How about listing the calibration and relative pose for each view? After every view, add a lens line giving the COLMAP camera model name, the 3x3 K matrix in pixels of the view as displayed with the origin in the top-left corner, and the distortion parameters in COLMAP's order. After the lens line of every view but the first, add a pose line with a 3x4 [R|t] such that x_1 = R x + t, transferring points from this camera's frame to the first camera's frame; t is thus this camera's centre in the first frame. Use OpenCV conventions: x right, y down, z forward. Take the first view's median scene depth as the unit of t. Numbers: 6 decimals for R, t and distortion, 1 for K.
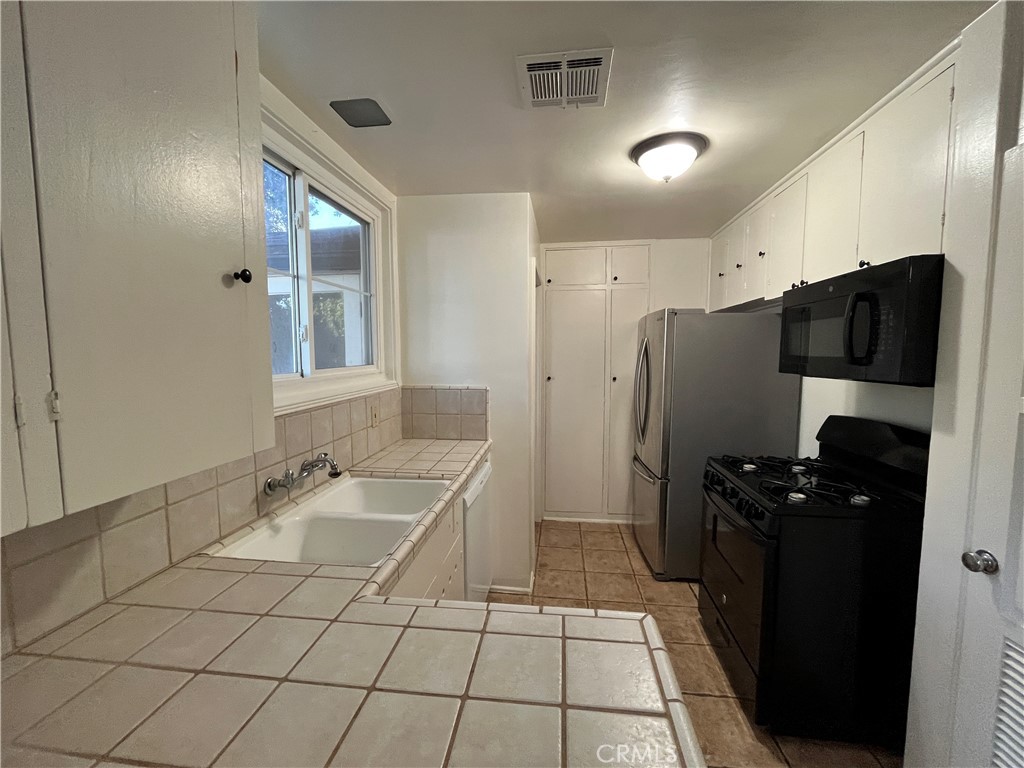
lens RADIAL K [[418.0, 0, 512.3], [0, 418.0, 384.6], [0, 0, 1]] dist [-0.001957, -0.000416]
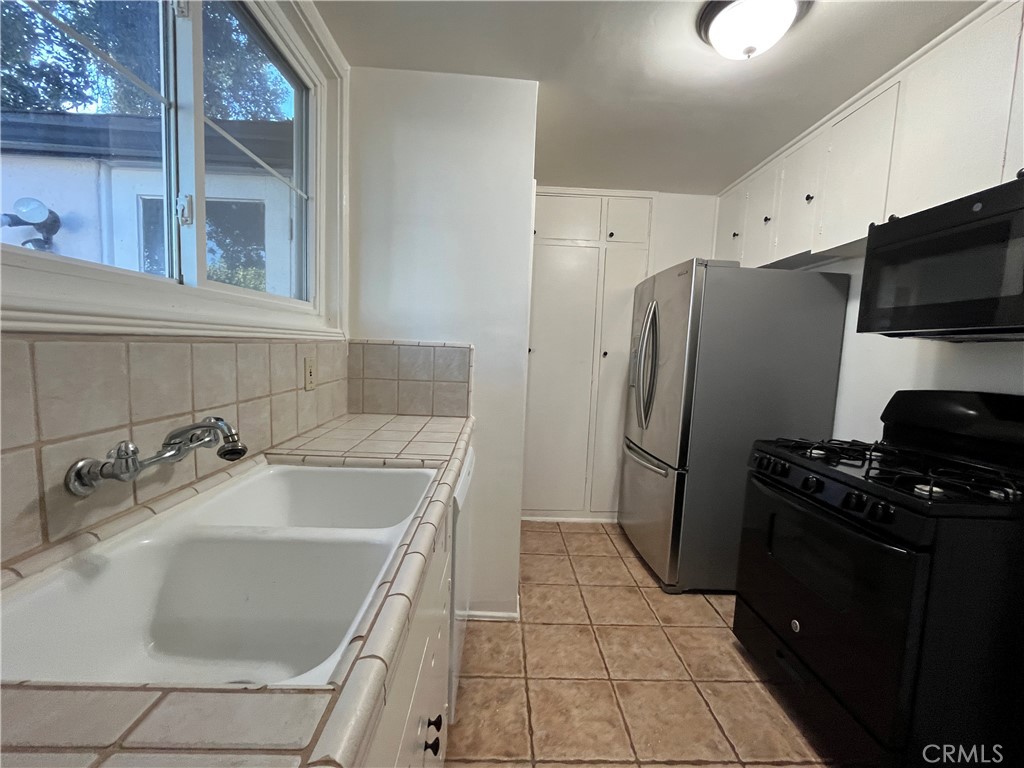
lens RADIAL K [[418.0, 0, 511.3], [0, 418.0, 383.6], [0, 0, 1]] dist [-0.001957, -0.000416]
pose [[0.988417, 0.029553, 0.148854, -0.112179], [-0.030789, 0.999508, 0.006009, 0.077473], [-0.148603, -0.010522, 0.988841, 0.298627]]
